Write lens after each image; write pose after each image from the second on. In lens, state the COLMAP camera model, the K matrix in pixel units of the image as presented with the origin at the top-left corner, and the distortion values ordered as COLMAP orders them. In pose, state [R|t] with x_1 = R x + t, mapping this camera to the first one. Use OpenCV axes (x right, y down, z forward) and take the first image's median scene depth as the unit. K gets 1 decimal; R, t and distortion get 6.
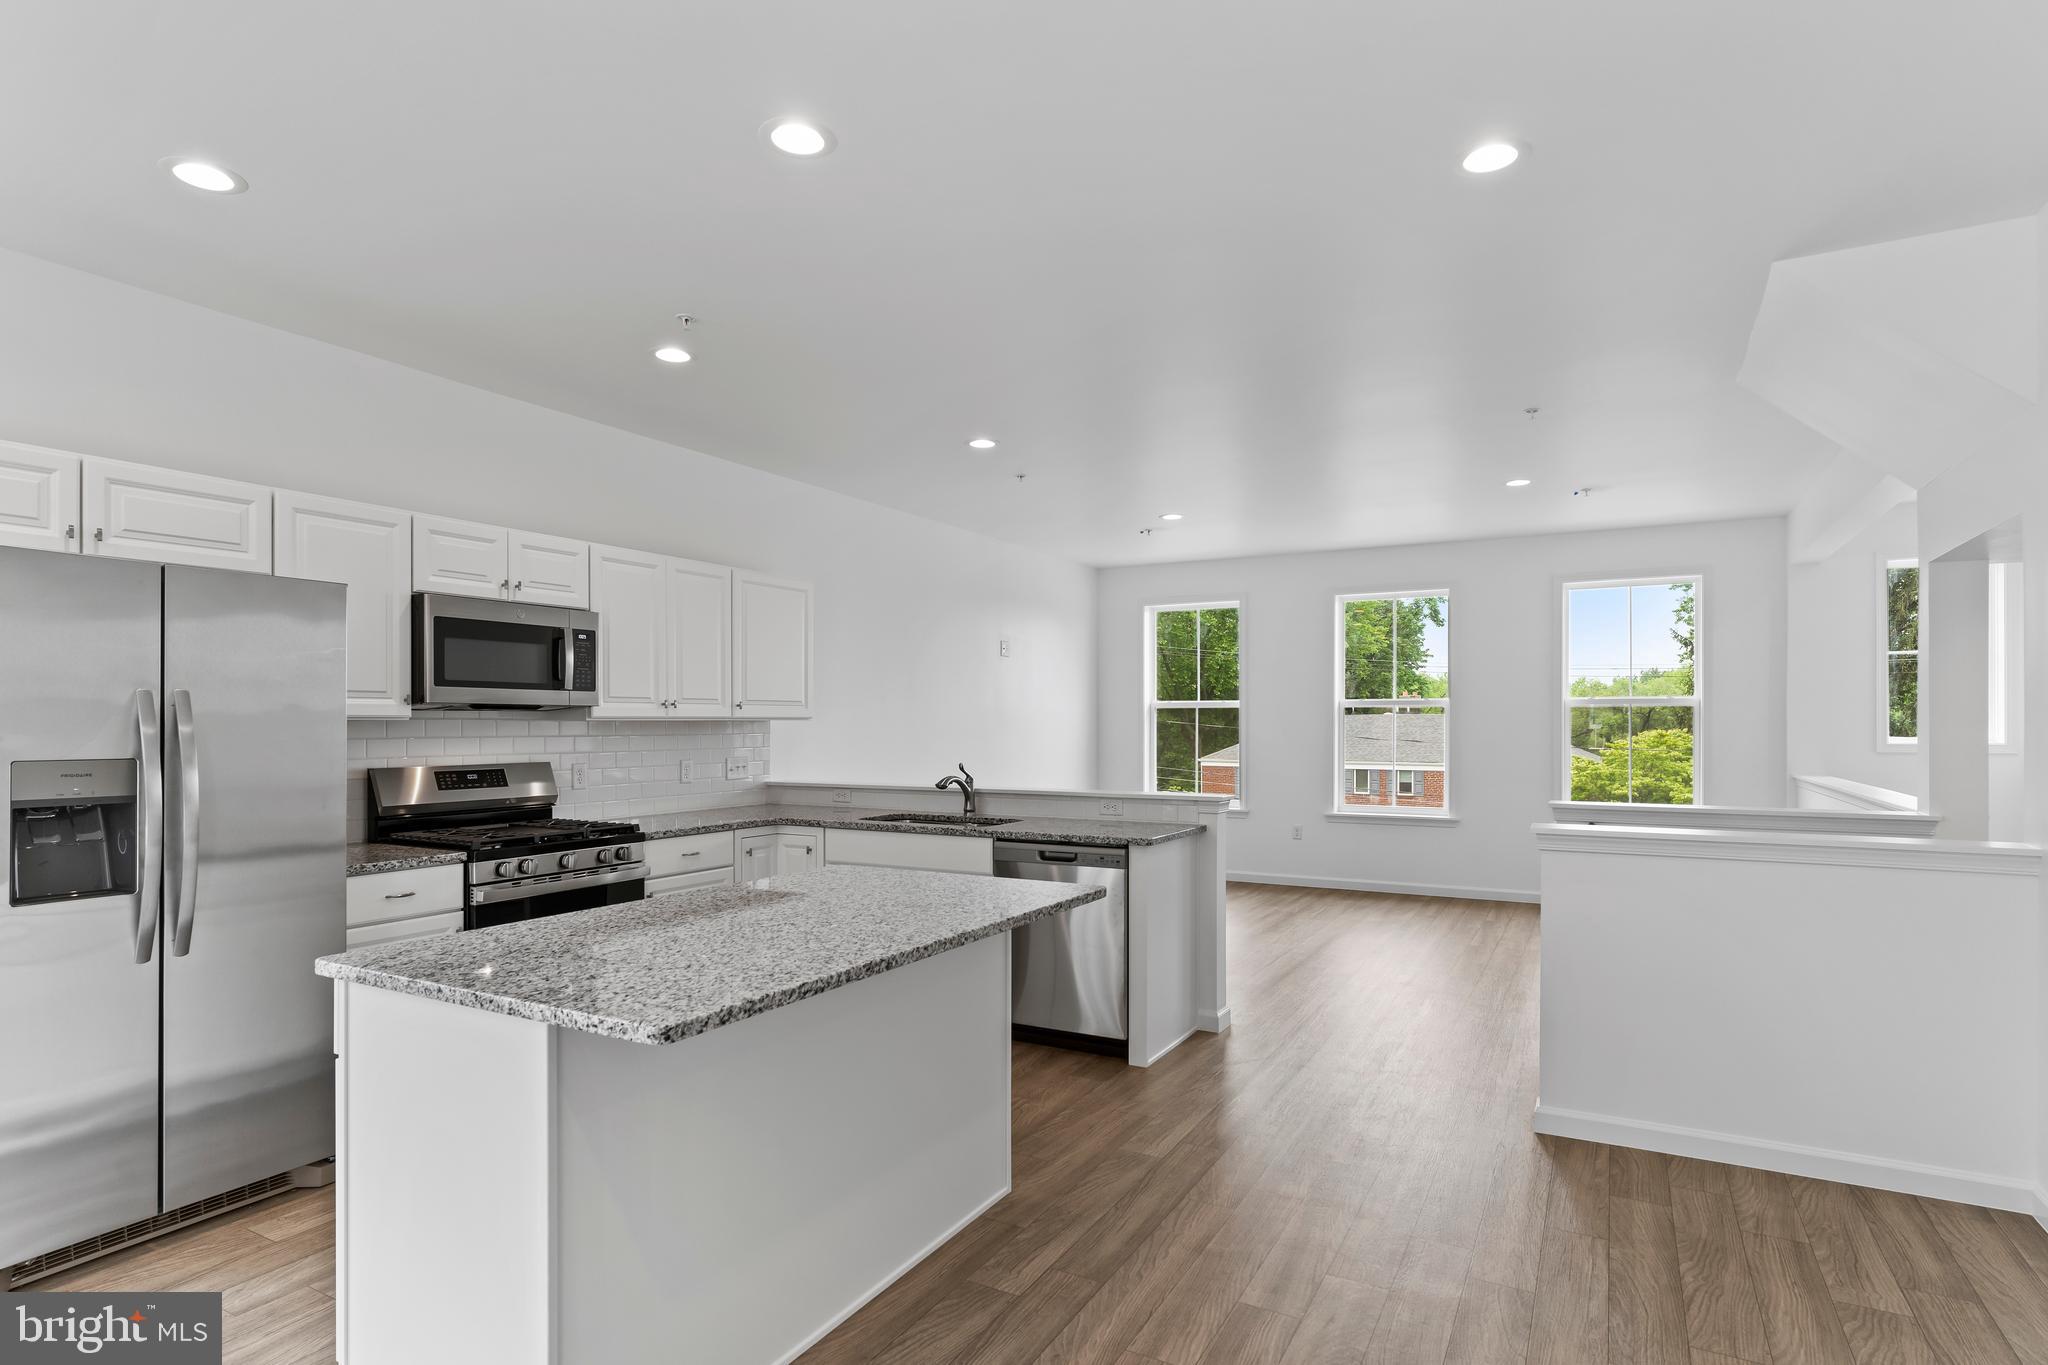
lens RADIAL K [[1060.5, 0, 1020.4], [0, 1060.5, 726.2], [0, 0, 1]] dist [-0.012181, 0.000040]
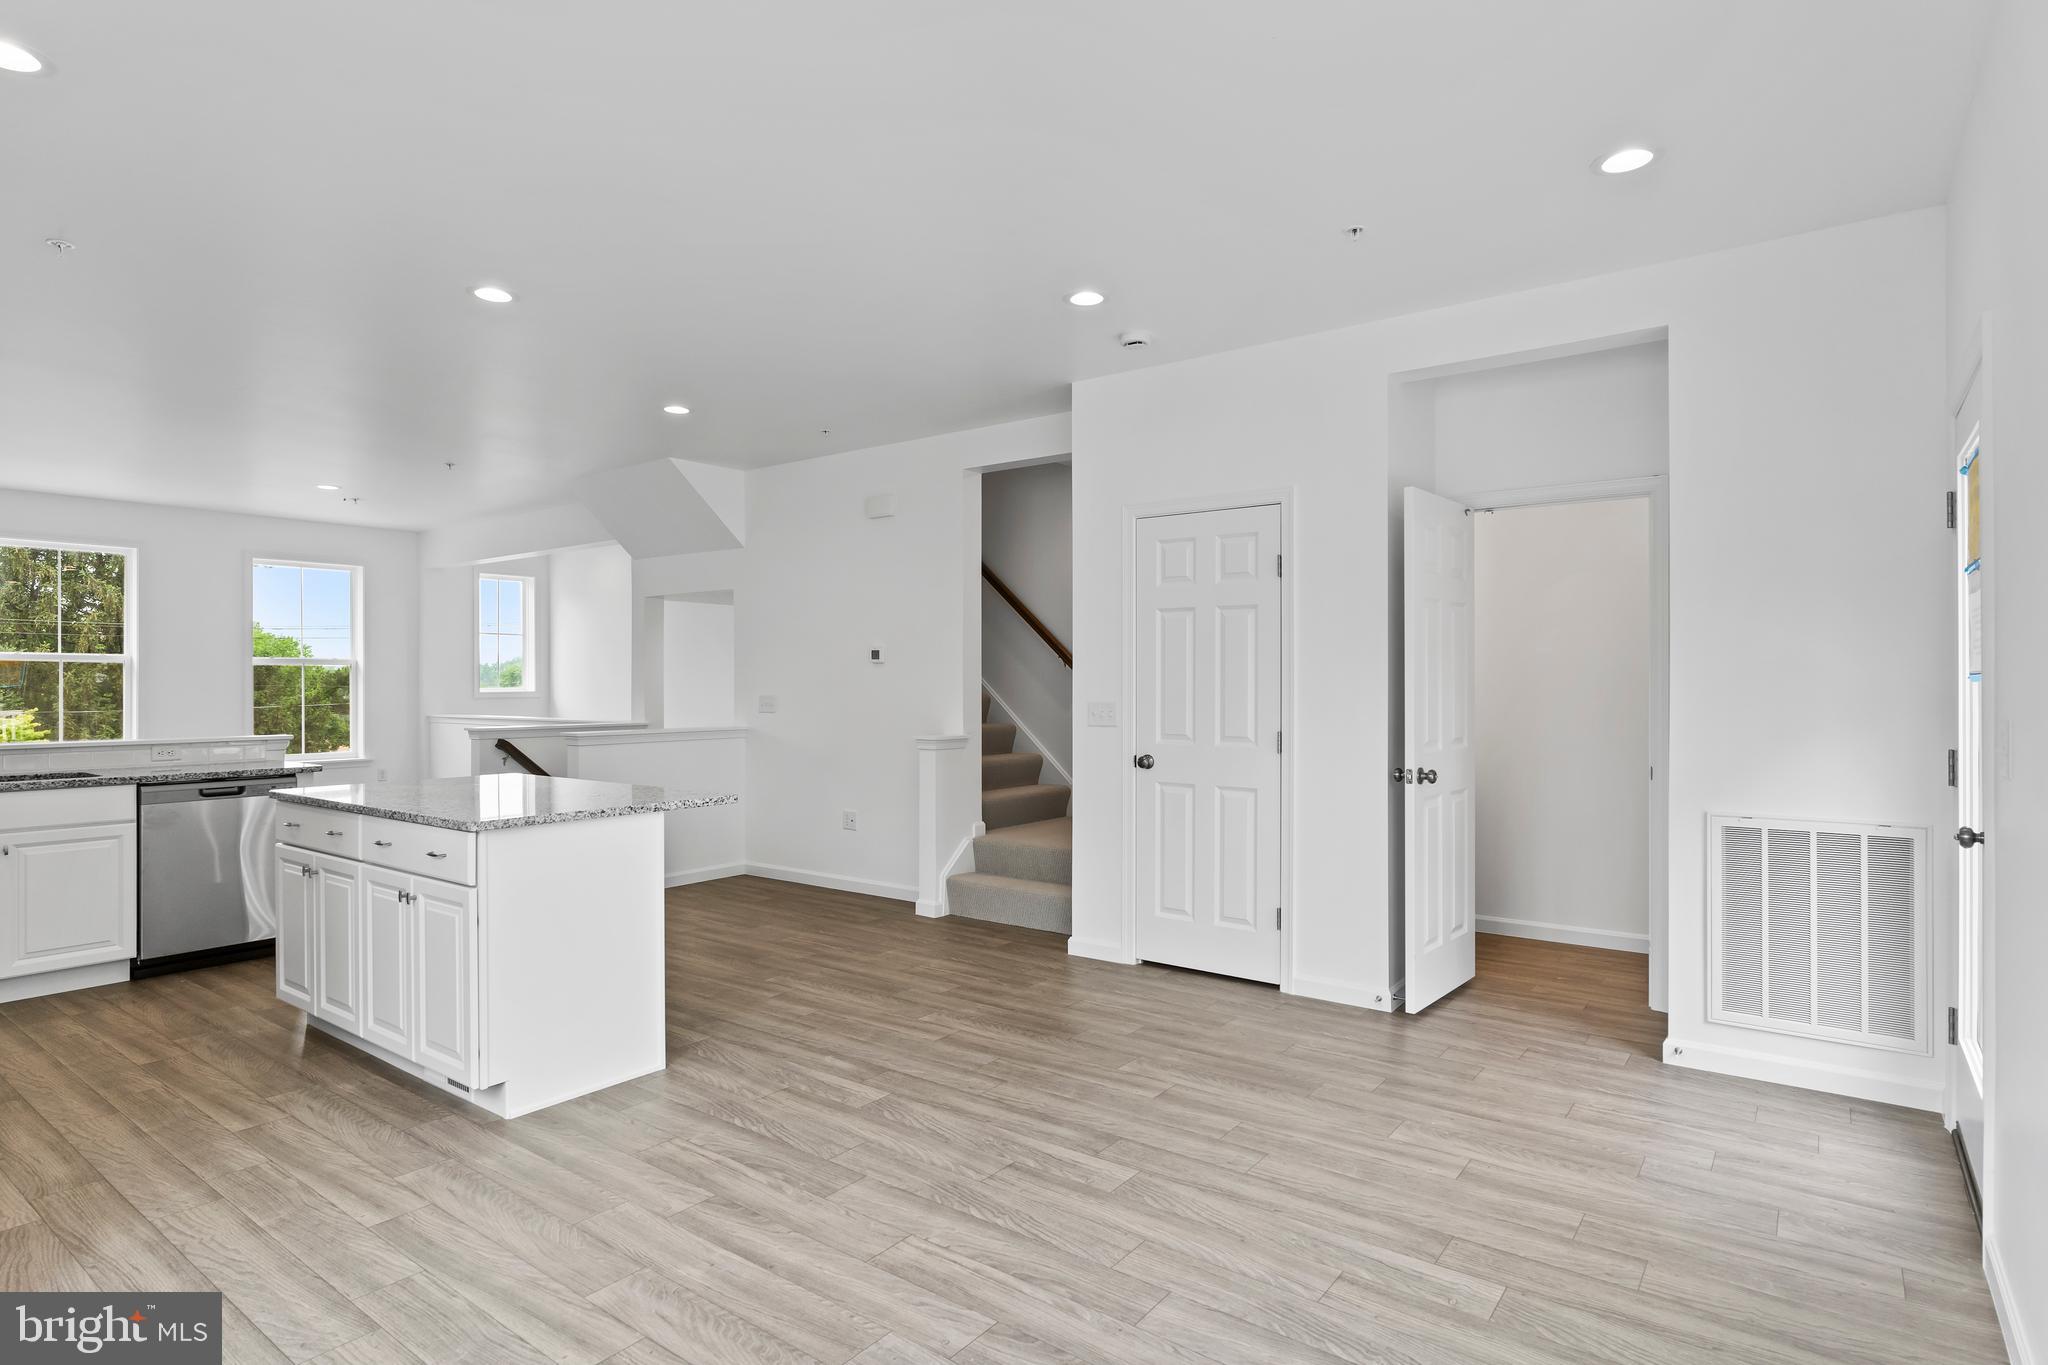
lens RADIAL K [[1068.1, 0, 1024.0], [0, 1068.1, 682.5], [0, 0, 1]] dist [-0.007513, -0.000728]
pose [[0.135800, 0.001178, 0.990736, -0.846764], [0.004819, 0.999987, -0.001849, 0.011838], [-0.990725, 0.005026, 0.135792, 0.005251]]
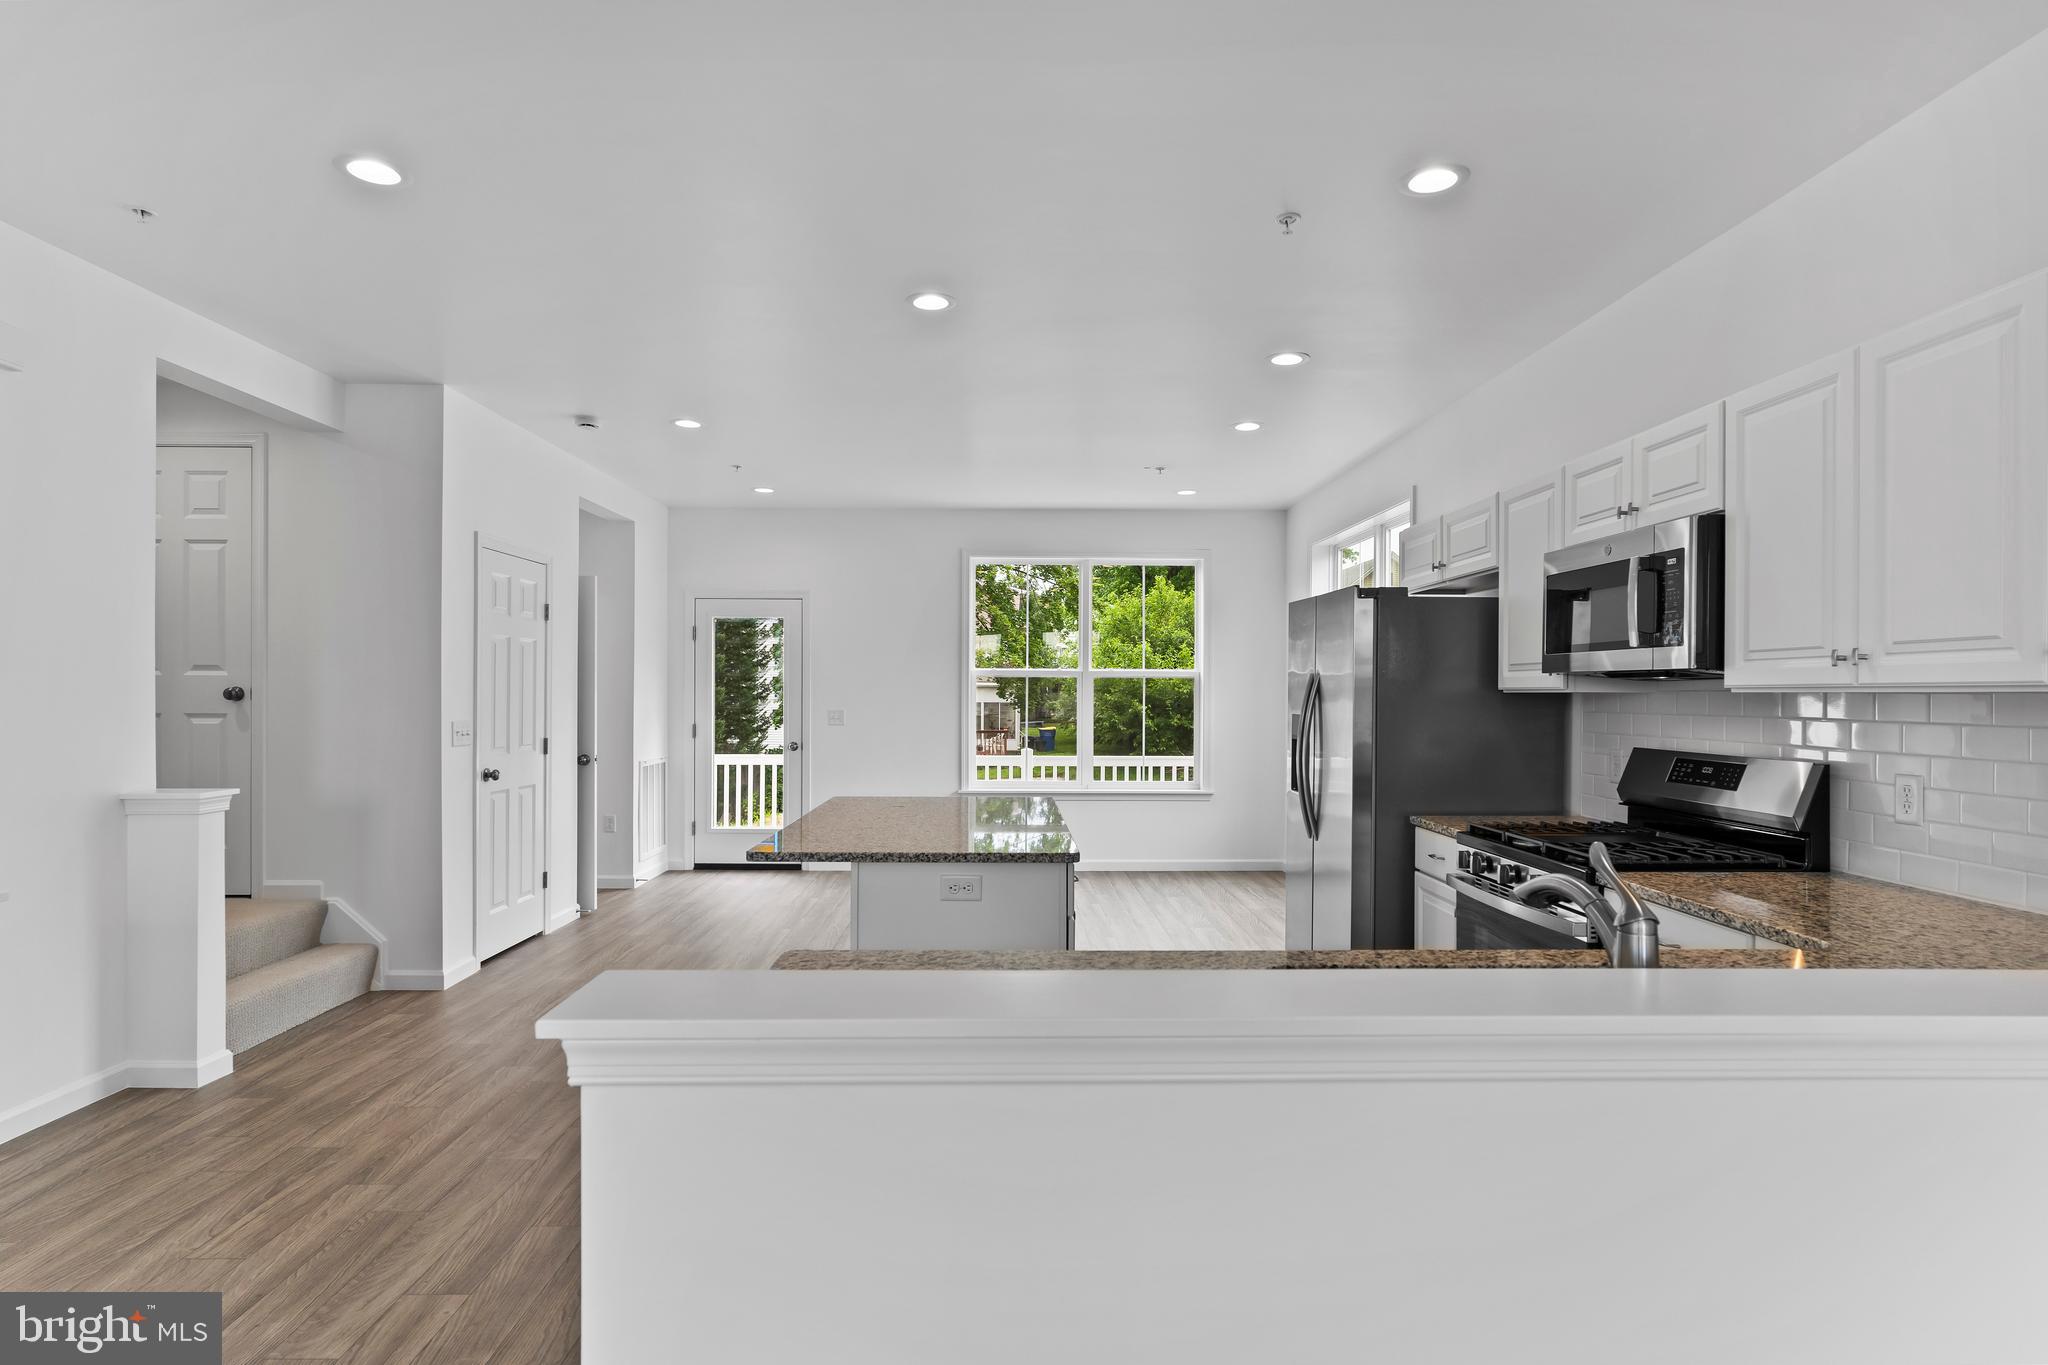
lens RADIAL K [[1068.1, 0, 1024.0], [0, 1068.1, 682.5], [0, 0, 1]] dist [-0.007513, -0.000728]
pose [[-0.865999, -0.001913, -0.500041, -0.356103], [-0.001667, 0.999998, -0.000938, -0.002199], [0.500042, 0.000021, -0.866001, 0.928418]]
